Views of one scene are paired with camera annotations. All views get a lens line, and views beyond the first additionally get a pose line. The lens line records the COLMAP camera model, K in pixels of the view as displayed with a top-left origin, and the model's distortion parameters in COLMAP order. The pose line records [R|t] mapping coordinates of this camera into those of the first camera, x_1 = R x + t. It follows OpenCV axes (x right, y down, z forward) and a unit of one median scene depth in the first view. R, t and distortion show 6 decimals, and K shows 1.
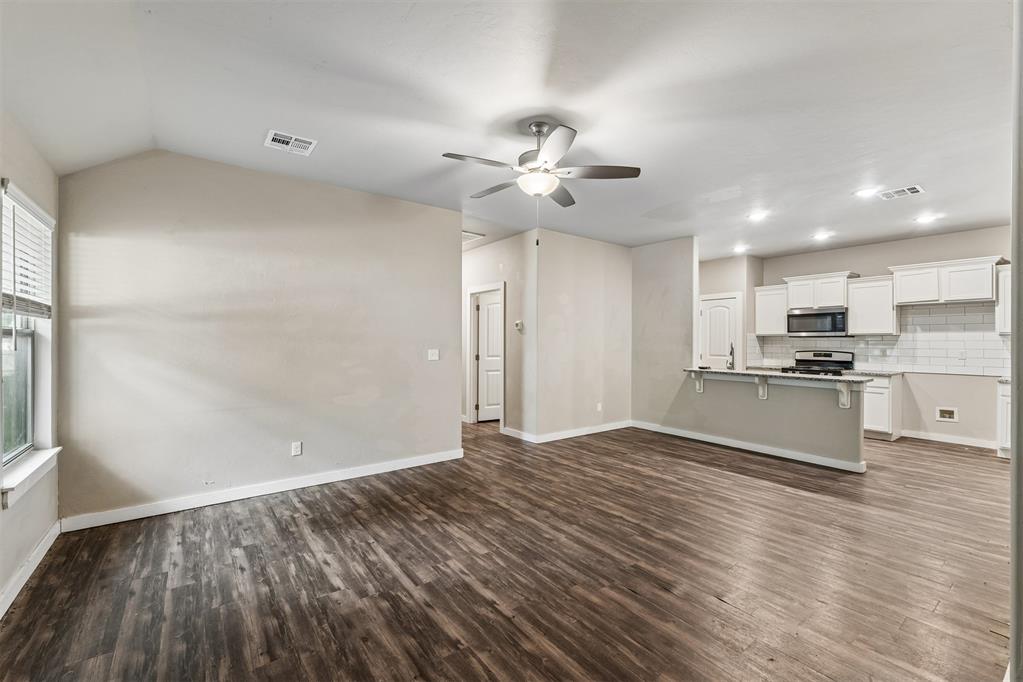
lens RADIAL K [[428.3, 0, 510.6], [0, 428.3, 337.9], [0, 0, 1]] dist [0.007151, -0.000344]
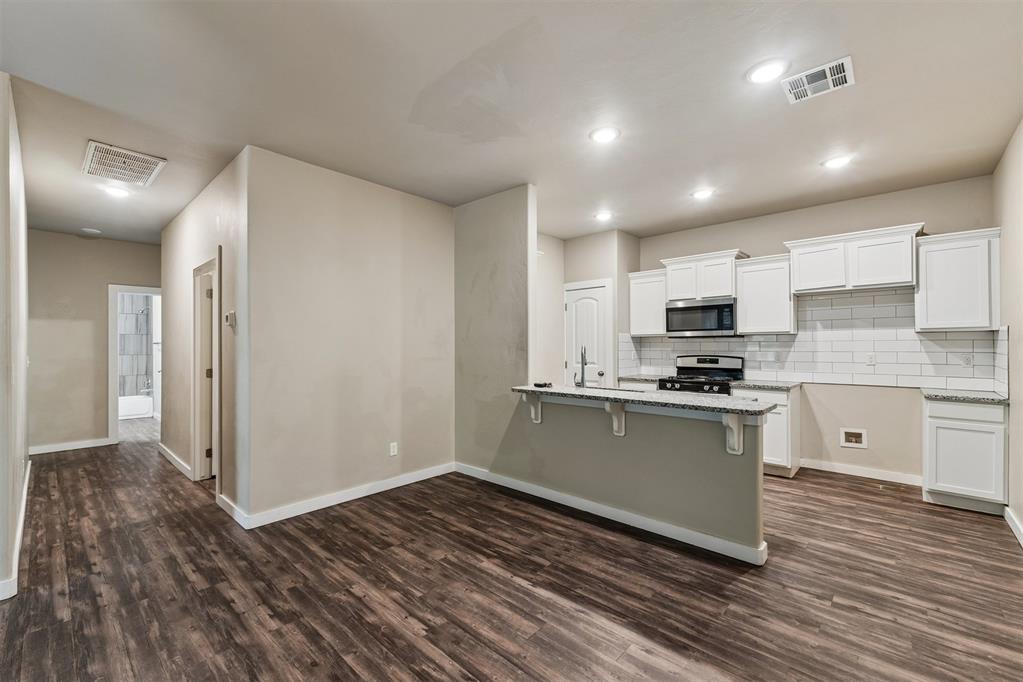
lens RADIAL K [[428.0, 0, 511.5], [0, 428.0, 341.0], [0, 0, 1]] dist [0.006199, -0.000139]
pose [[0.983062, -0.006504, 0.183159, 0.420019], [0.007148, 0.999970, -0.002858, 0.006851], [-0.183135, 0.004119, 0.983079, 0.542641]]
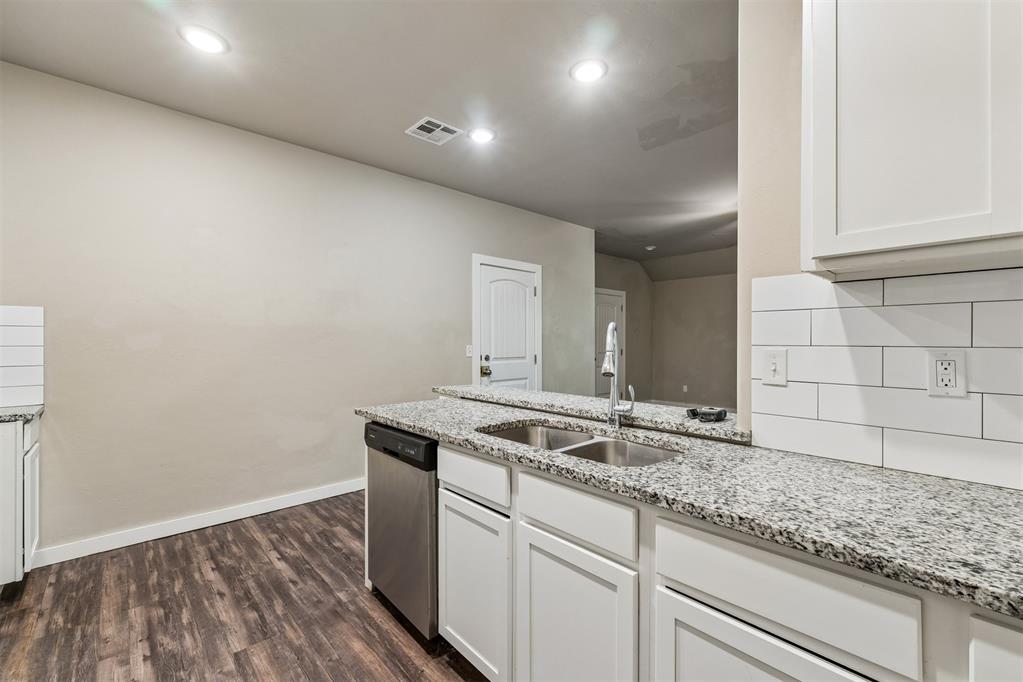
lens RADIAL K [[432.5, 0, 512.3], [0, 432.5, 342.8], [0, 0, 1]] dist [0.004773, 0.000368]
pose [[-0.995312, -0.003051, -0.096668, 0.891198], [-0.002891, 0.999994, -0.001797, 0.032385], [0.096673, -0.001509, -0.995315, 1.868673]]
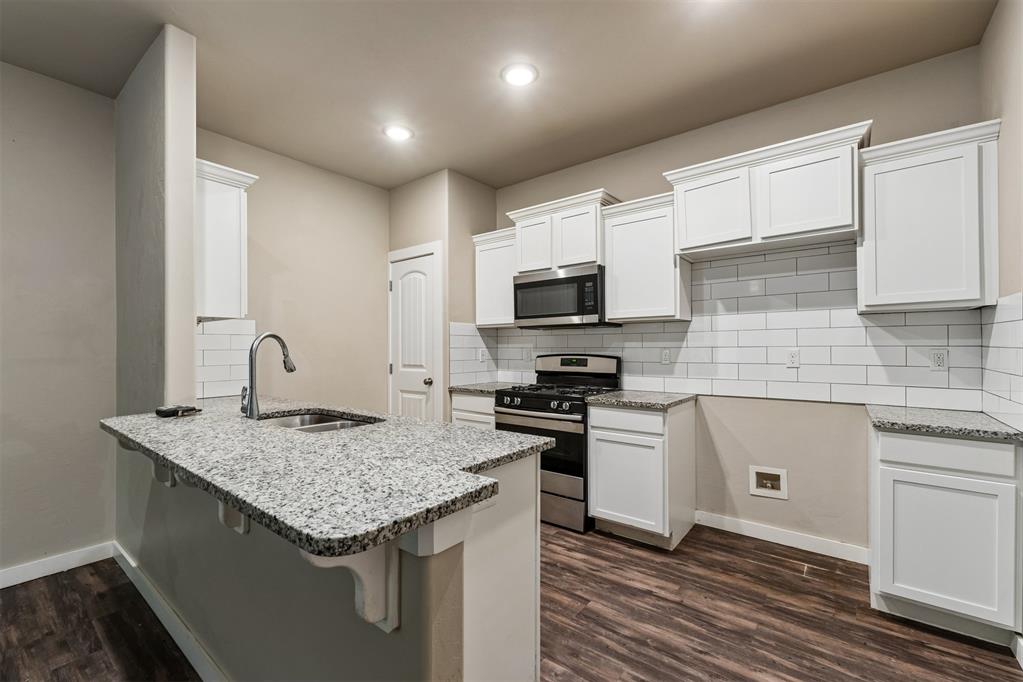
lens RADIAL K [[432.5, 0, 512.3], [0, 432.5, 342.8], [0, 0, 1]] dist [0.004773, 0.000368]
pose [[0.965750, -0.010012, 0.259280, 0.899857], [0.010436, 0.999946, -0.000259, 0.027310], [-0.259263, 0.002956, 0.965802, 0.892108]]
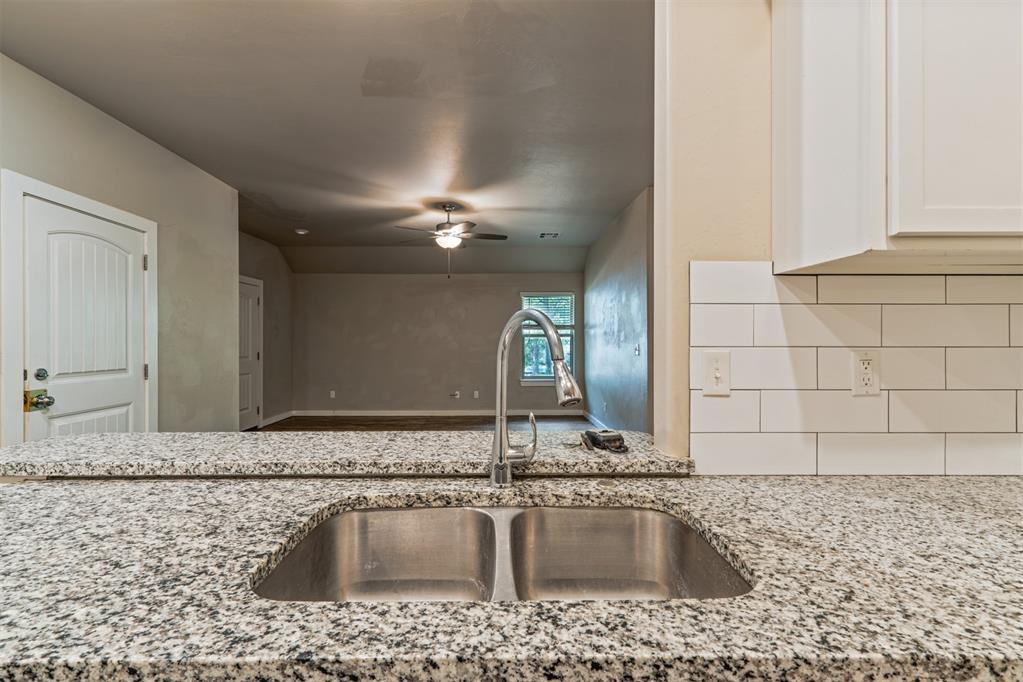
lens RADIAL K [[435.0, 0, 498.5], [0, 435.0, 341.0], [0, 0, 1]] dist [0.007771, -0.000202]
pose [[-0.596234, -0.004396, -0.802798, 0.959615], [0.003774, 0.999959, -0.008278, 0.031431], [0.802802, -0.007966, -0.596193, 1.596123]]
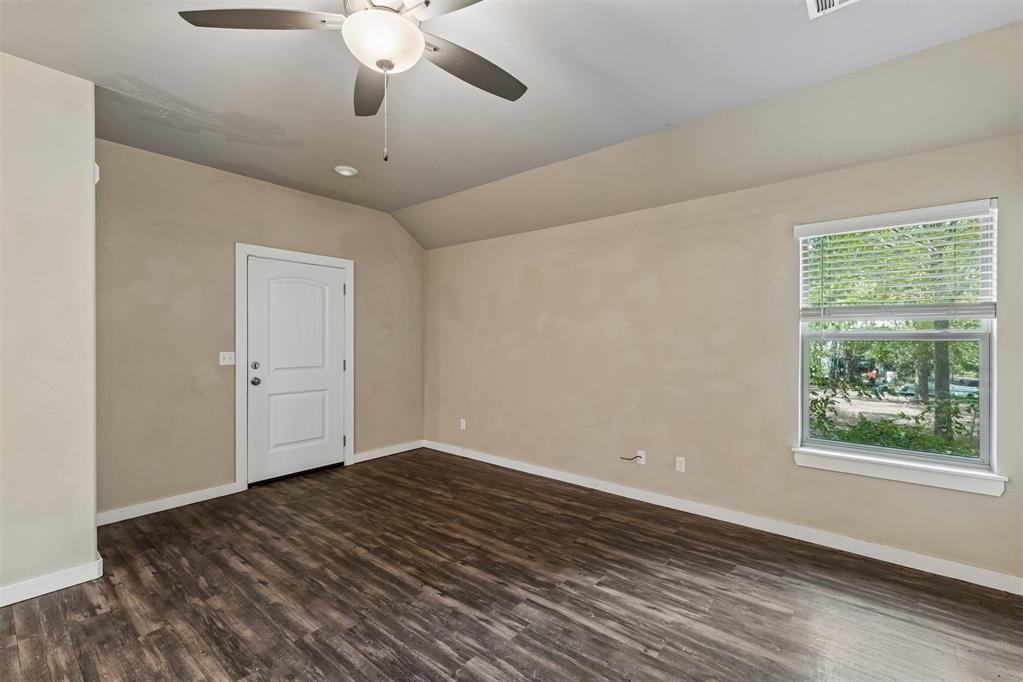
lens RADIAL K [[436.8, 0, 513.0], [0, 436.8, 338.4], [0, 0, 1]] dist [0.003684, -0.000241]
pose [[-0.970580, -0.008269, -0.240638, 0.029940], [-0.006240, 0.999938, -0.009191, 0.005975], [0.240700, -0.007419, -0.970571, 1.155179]]
